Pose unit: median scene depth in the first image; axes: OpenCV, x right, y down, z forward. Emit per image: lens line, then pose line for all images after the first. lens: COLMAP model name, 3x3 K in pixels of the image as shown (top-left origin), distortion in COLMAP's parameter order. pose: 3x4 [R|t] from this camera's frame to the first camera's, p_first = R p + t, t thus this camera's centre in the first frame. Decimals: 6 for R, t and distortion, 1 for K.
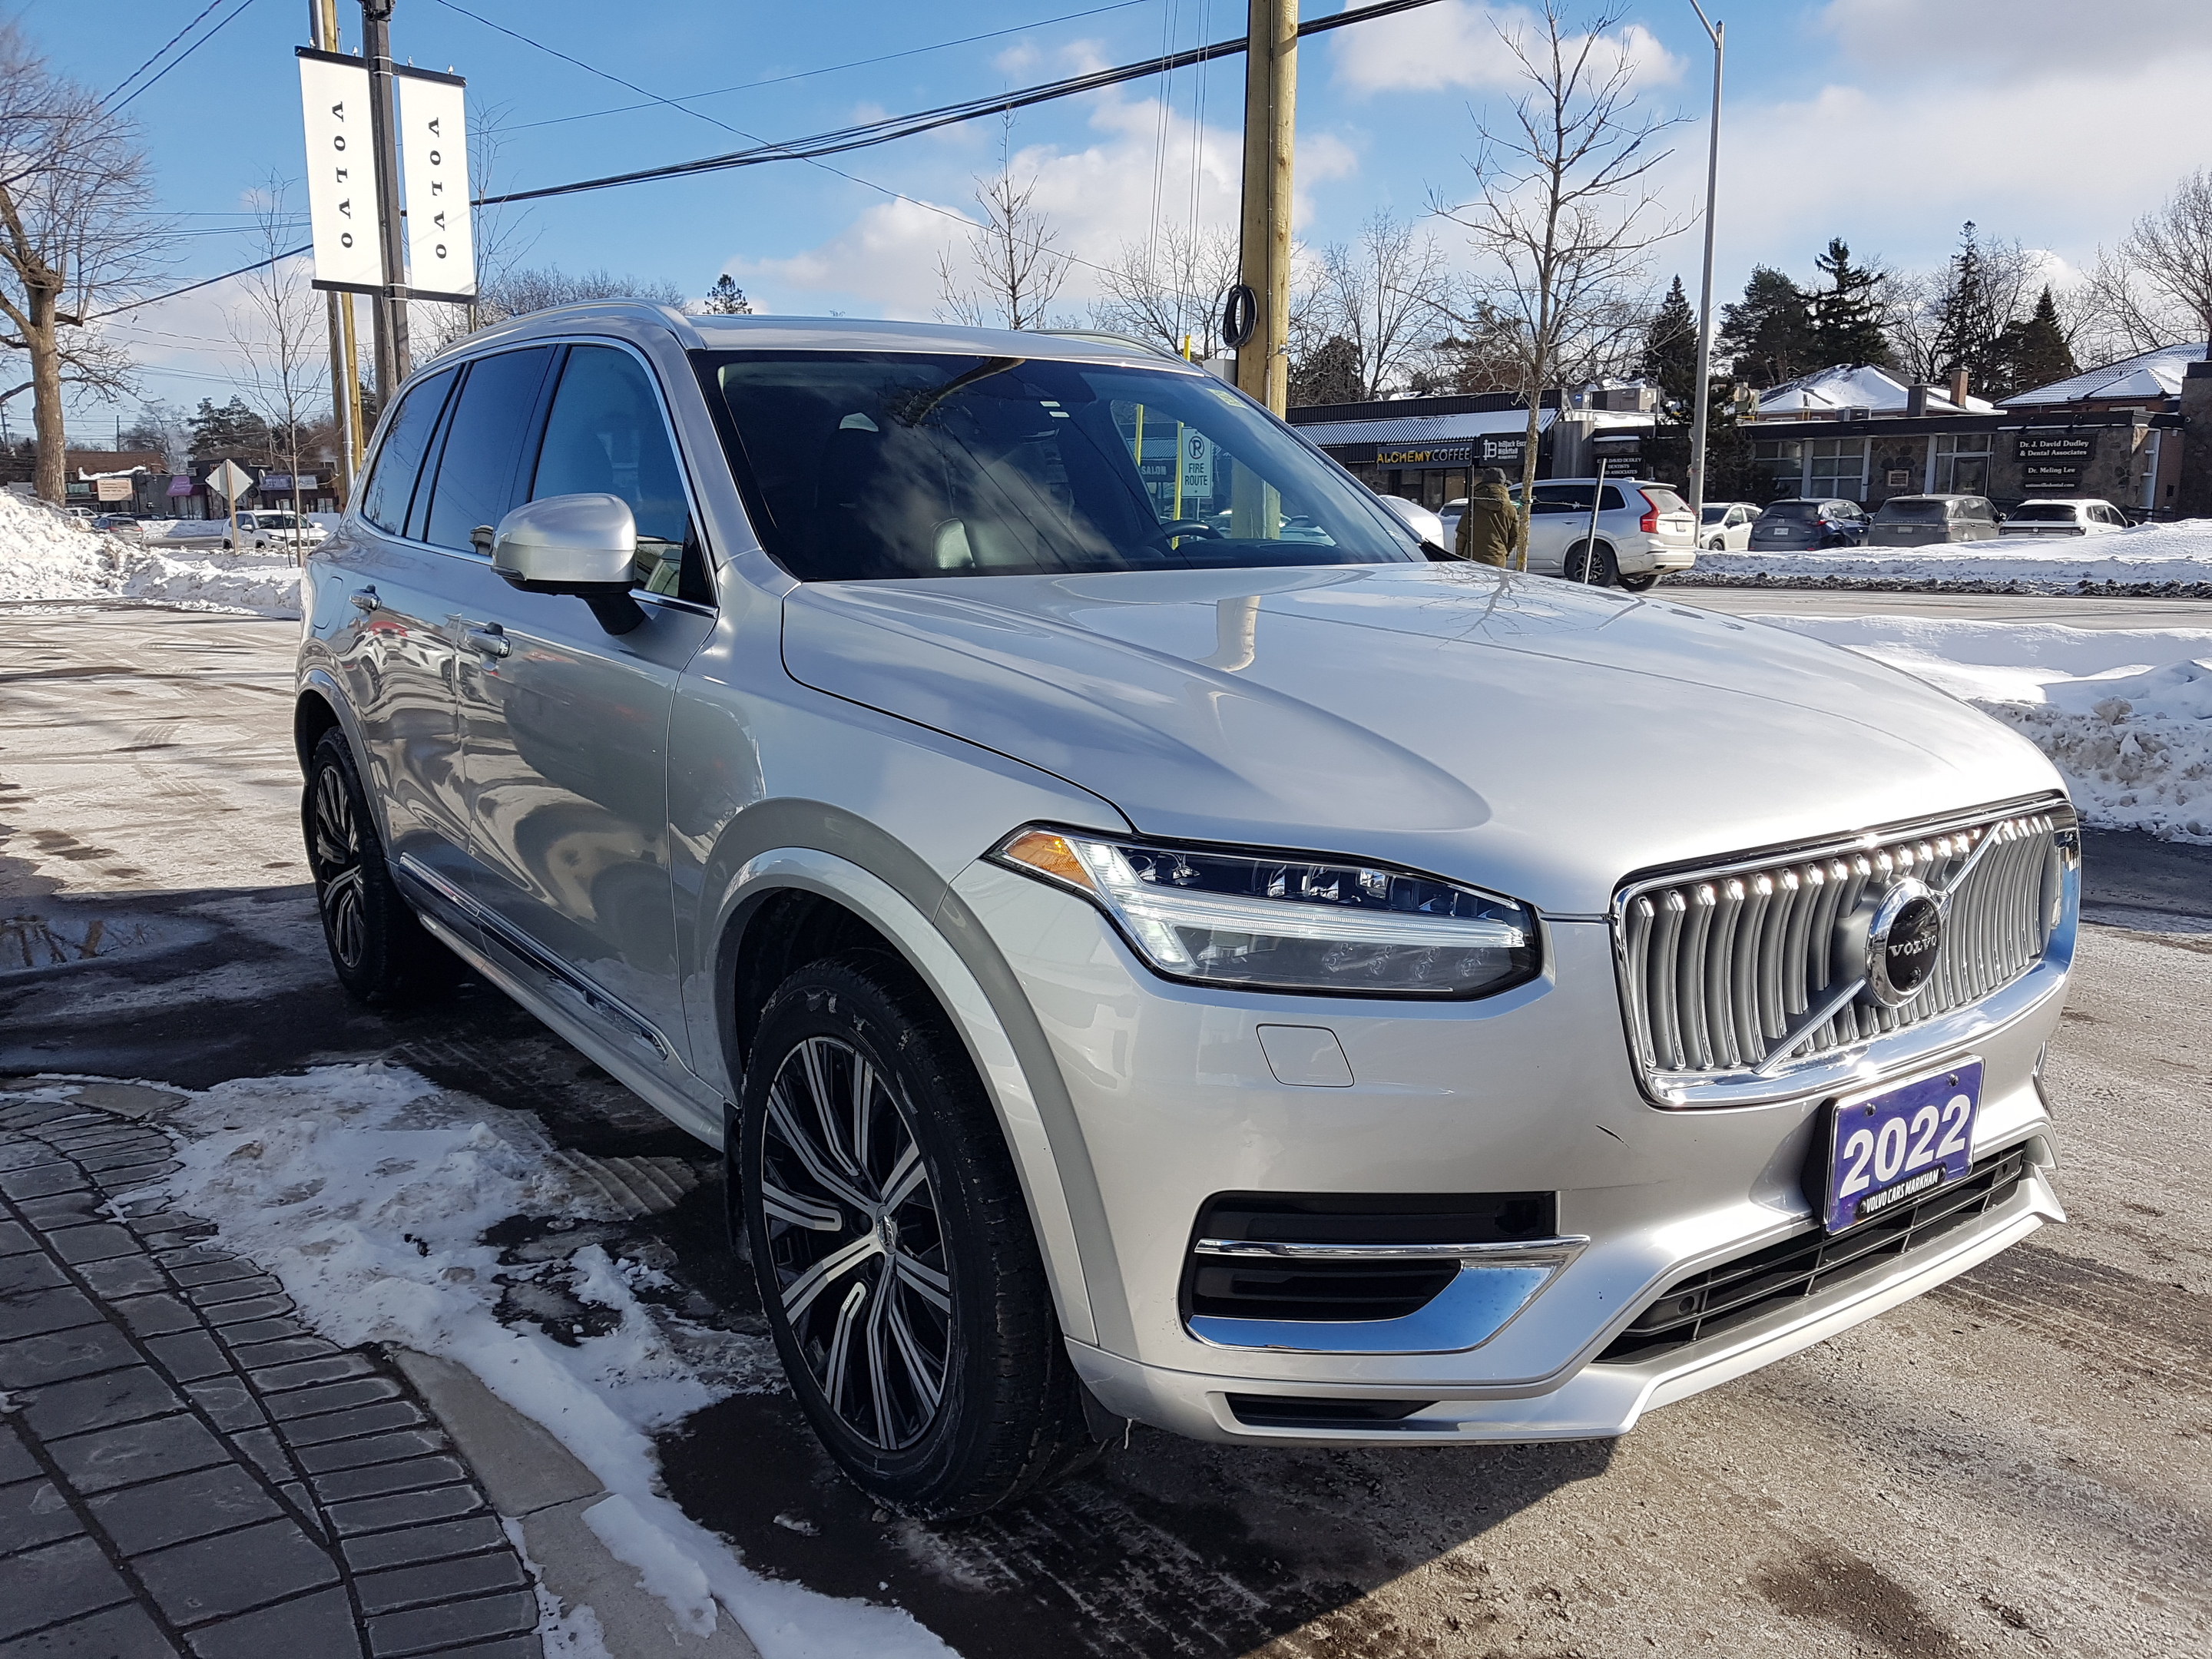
lens RADIAL K [[1715.8, 0, 1149.3], [0, 1715.8, 852.8], [0, 0, 1]] dist [0.005132, -0.010254]
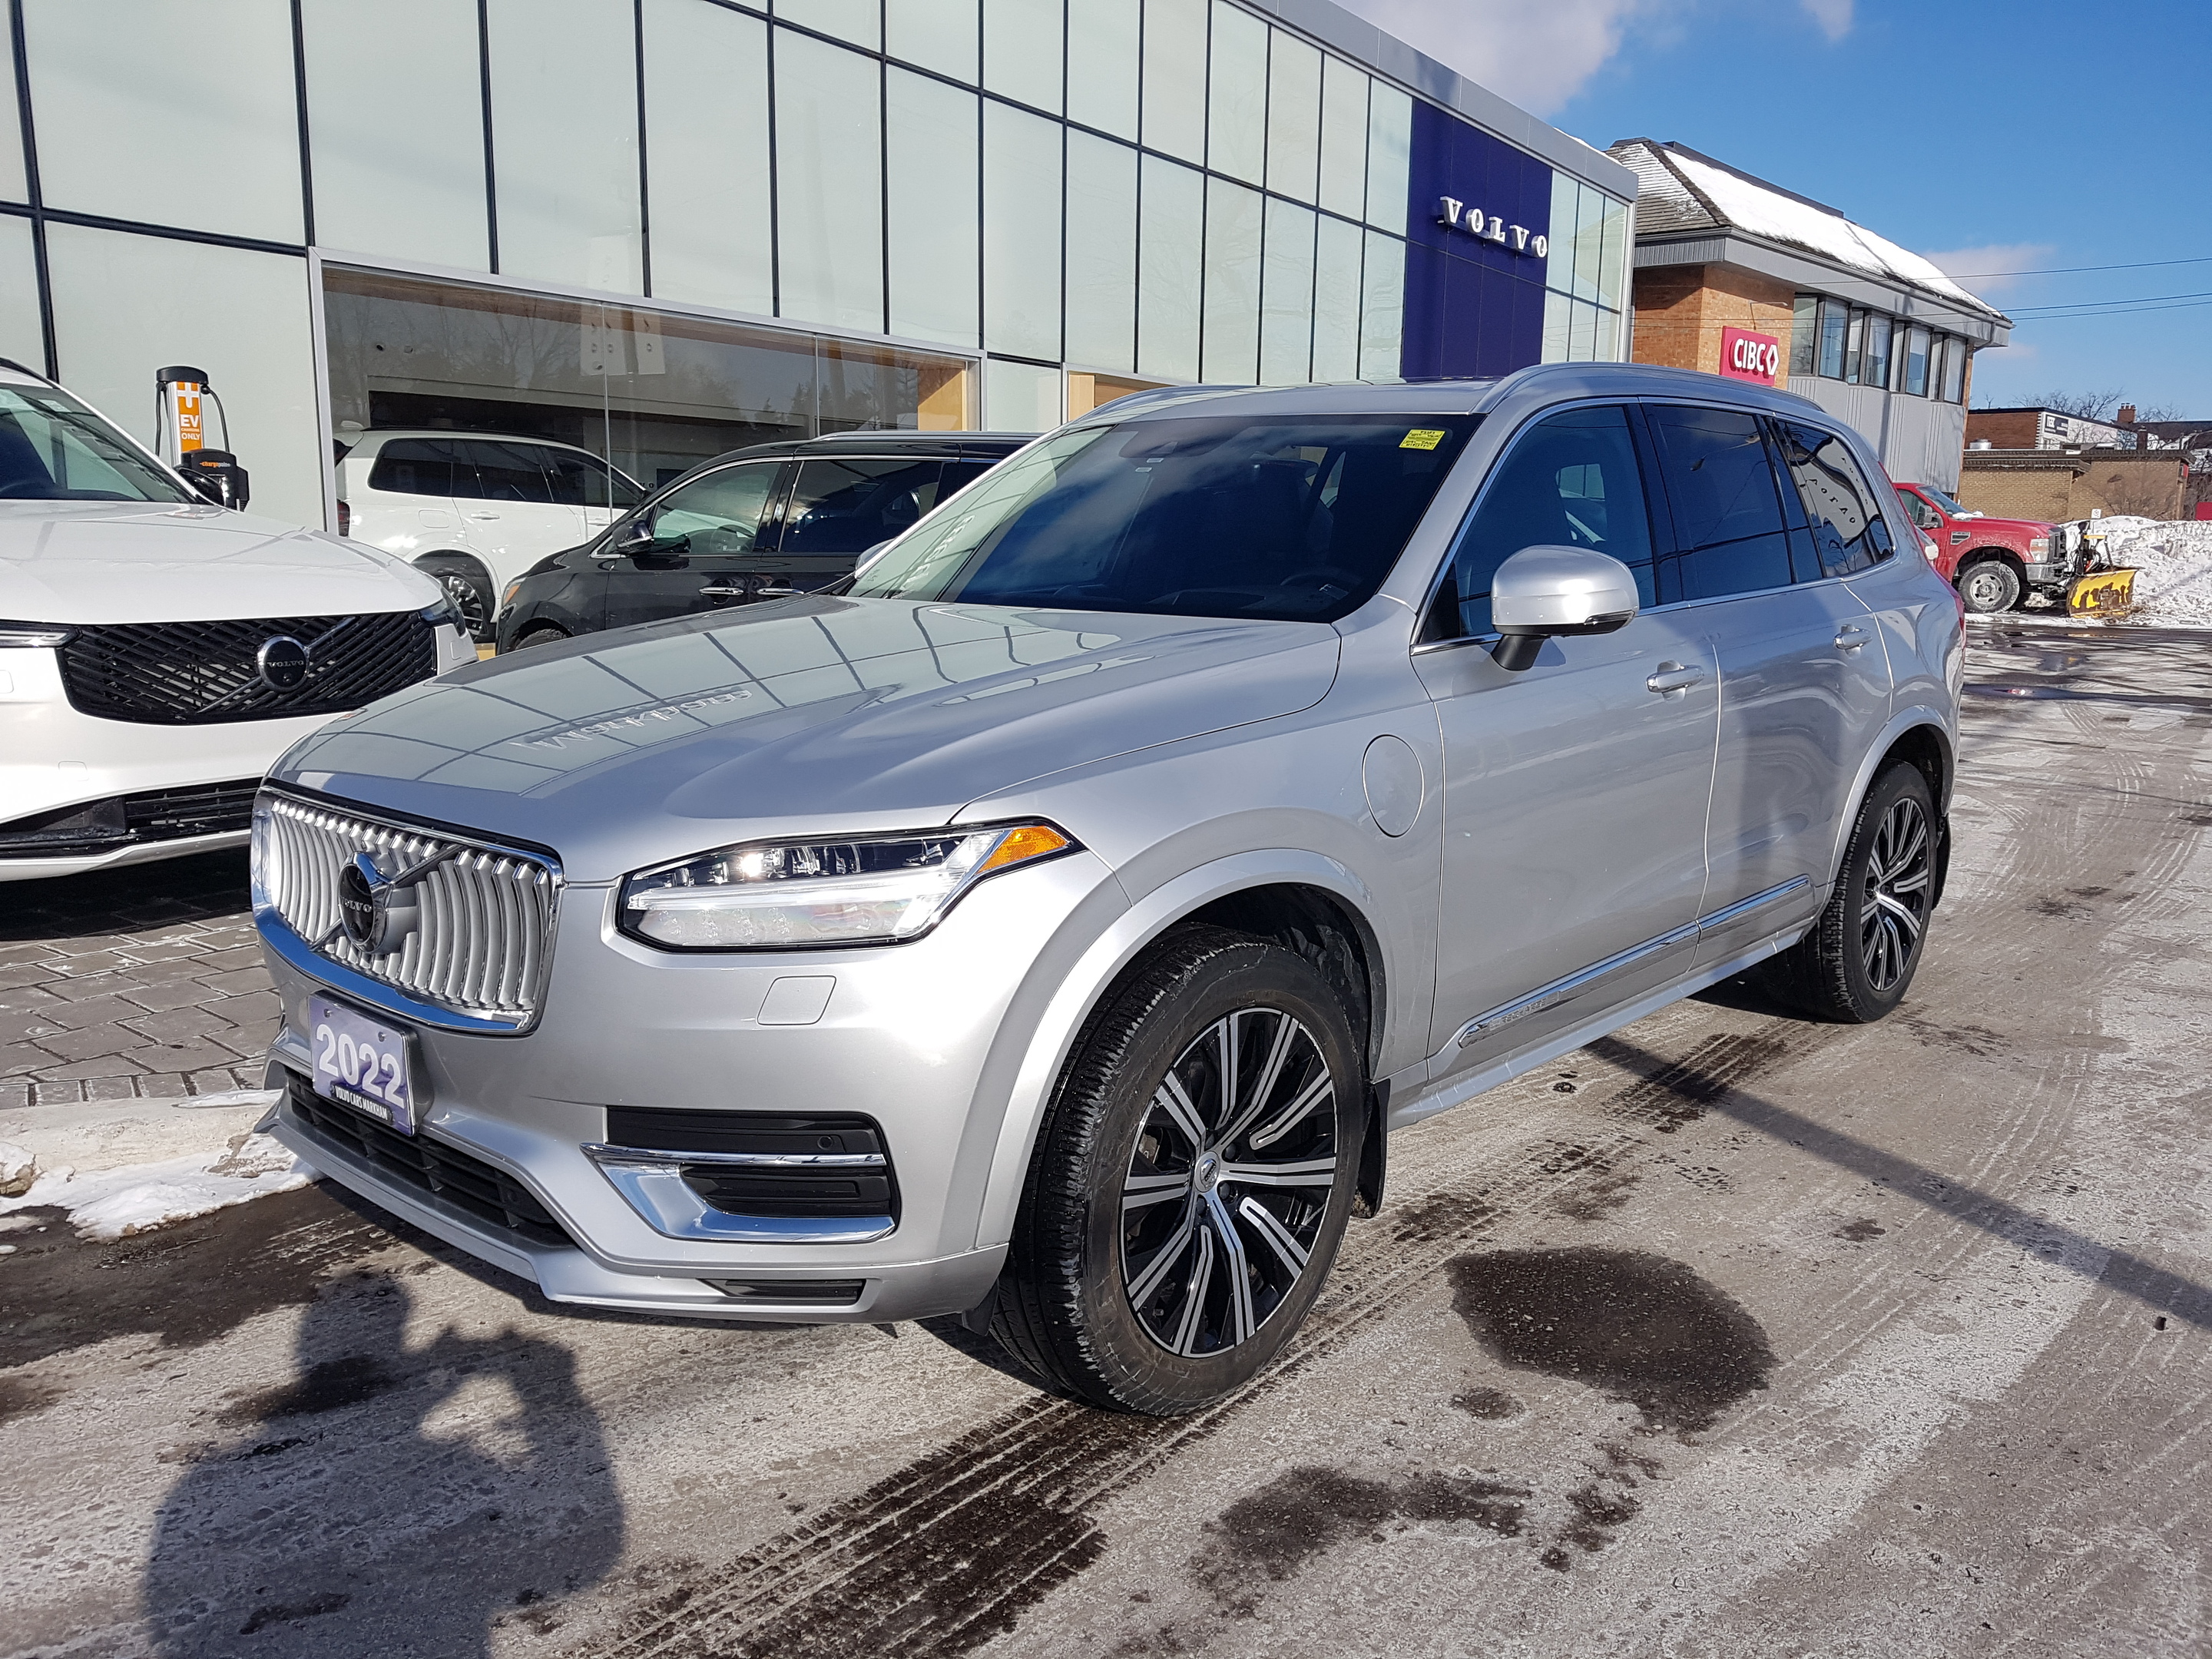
lens RADIAL K [[1684.4, 0, 1116.8], [0, 1684.4, 854.4], [0, 0, 1]] dist [0.031418, -0.043831]
pose [[0.222382, 0.190759, -0.956116, 1.271203], [-0.204411, 0.967998, 0.145586, -0.196620], [0.953290, 0.163065, 0.254259, 0.892554]]
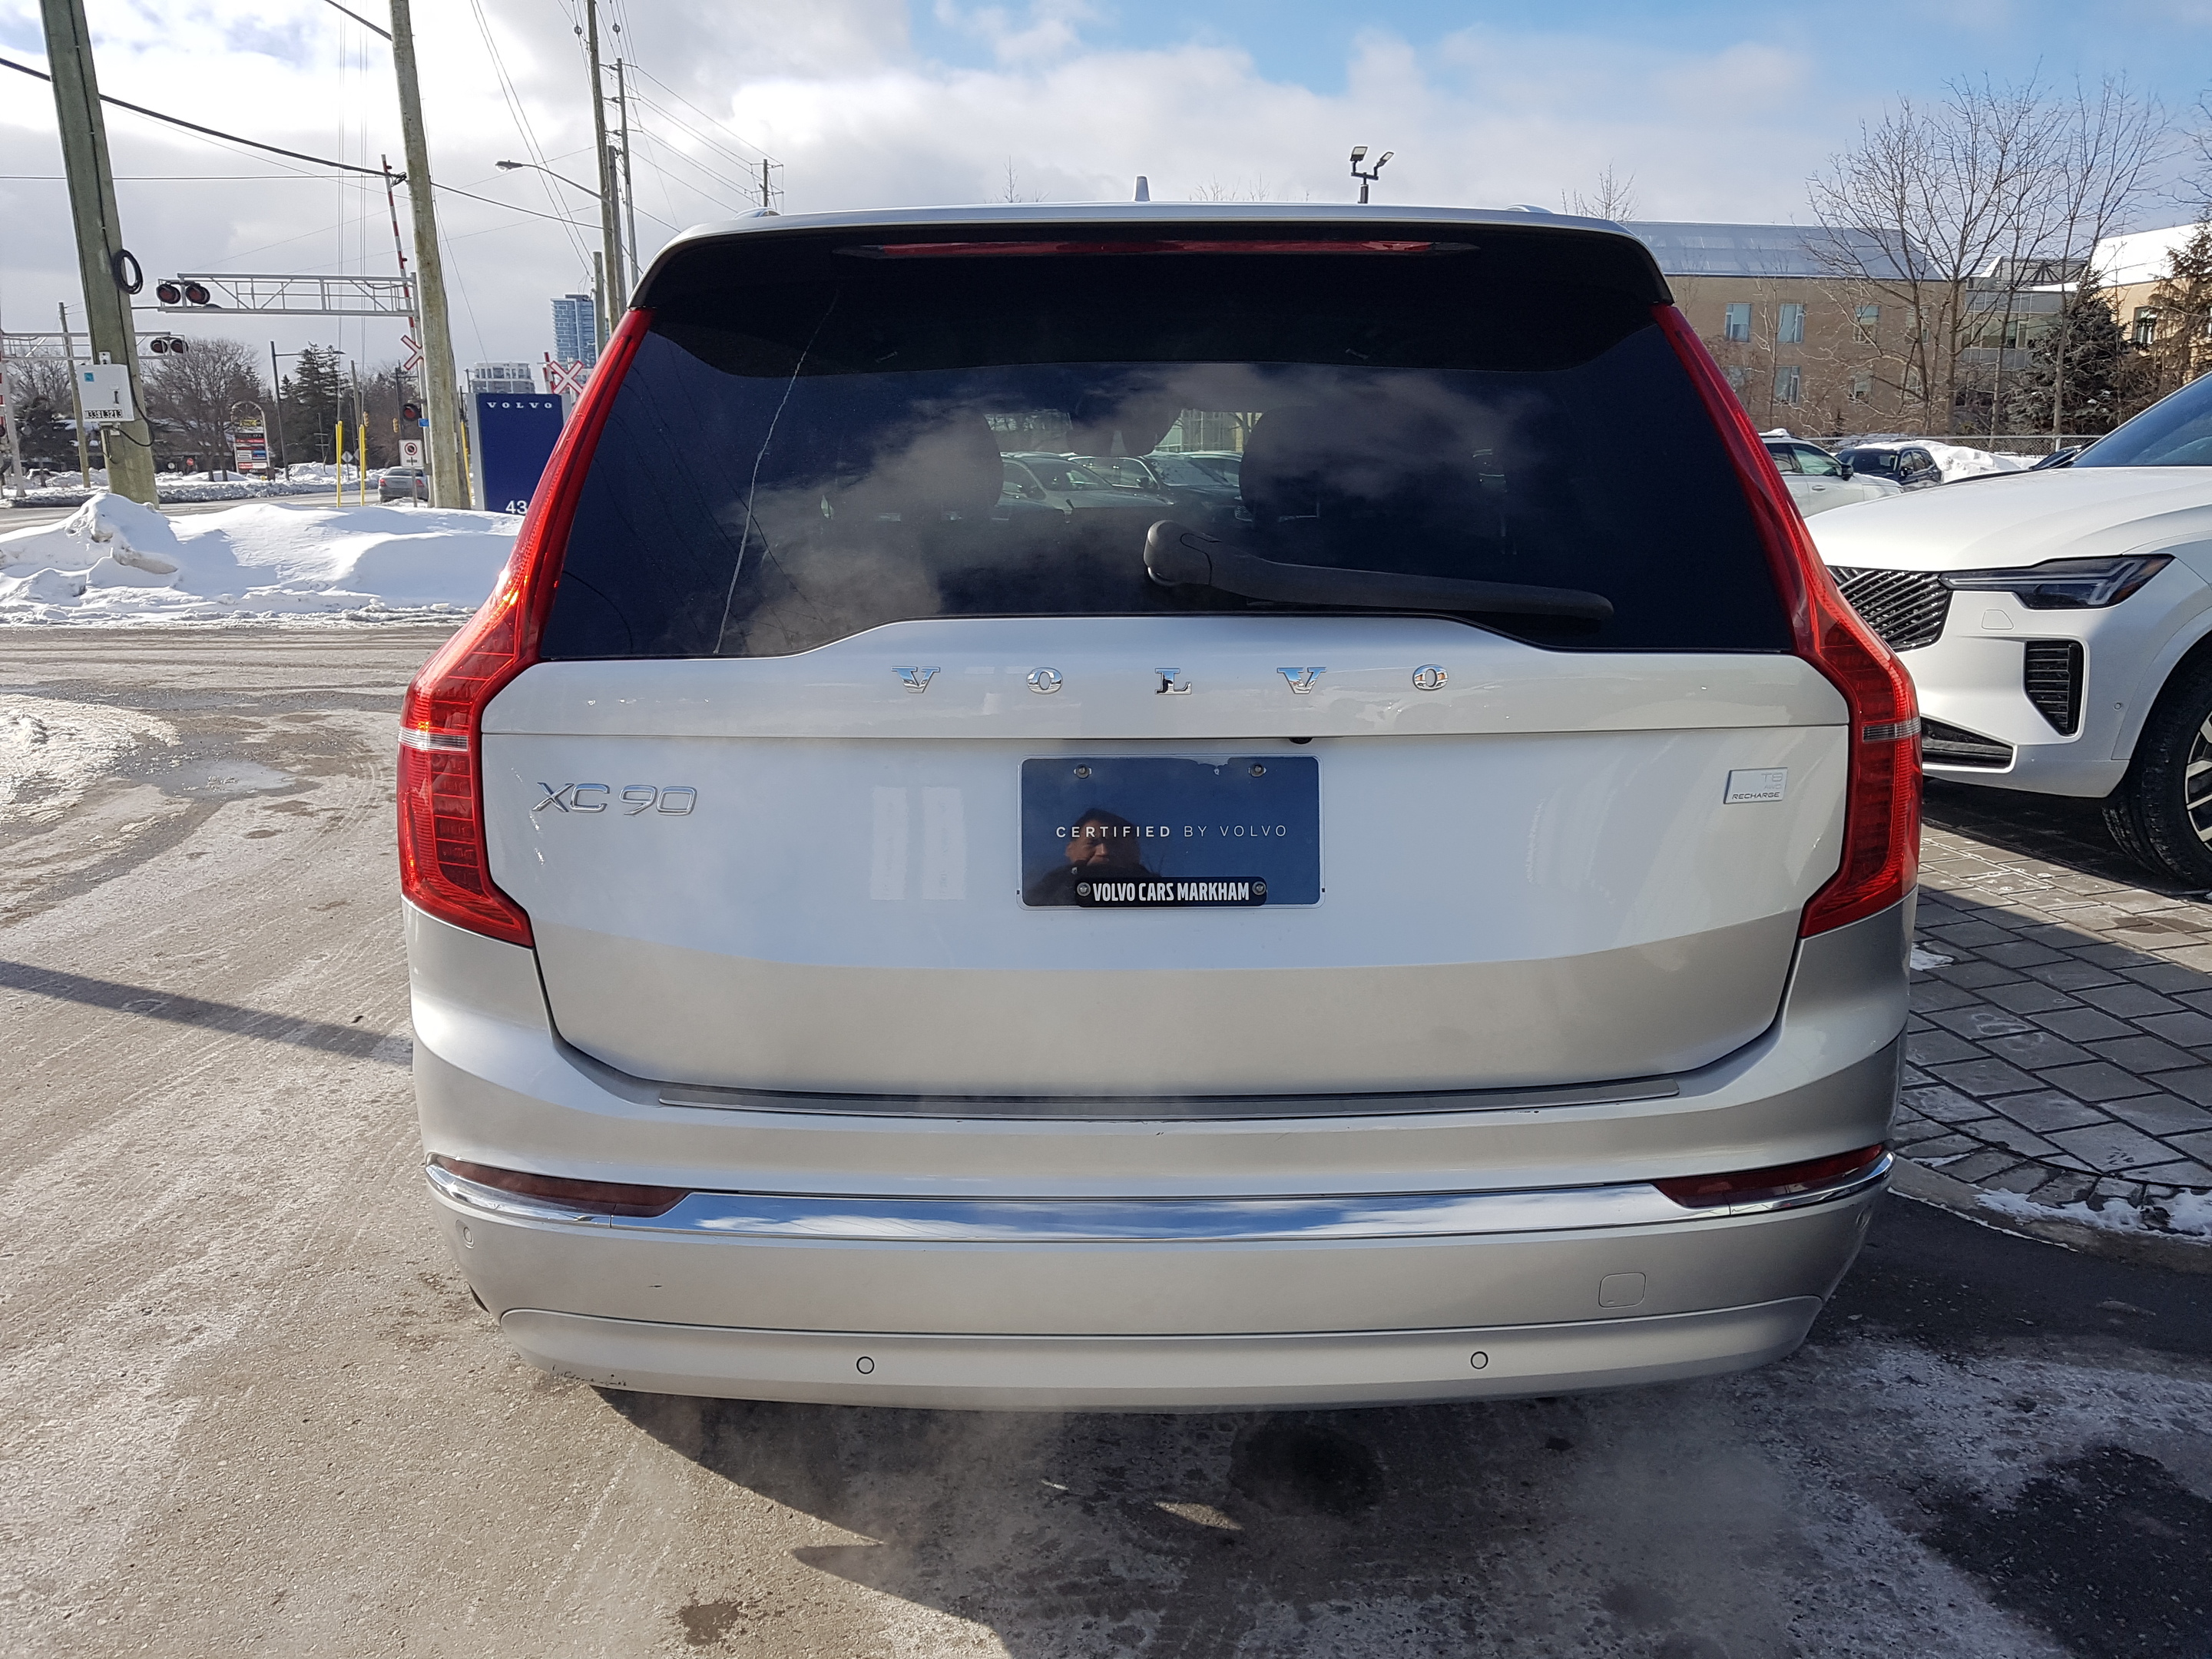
lens RADIAL K [[1723.5, 0, 1106.0], [0, 1723.5, 829.5], [0, 0, 1]] dist [0.029060, -0.049908]
pose [[-0.833650, -0.097976, 0.543533, -1.014342], [0.119271, 0.928980, 0.350388, -0.547514], [-0.539261, 0.356928, -0.762758, 2.645629]]
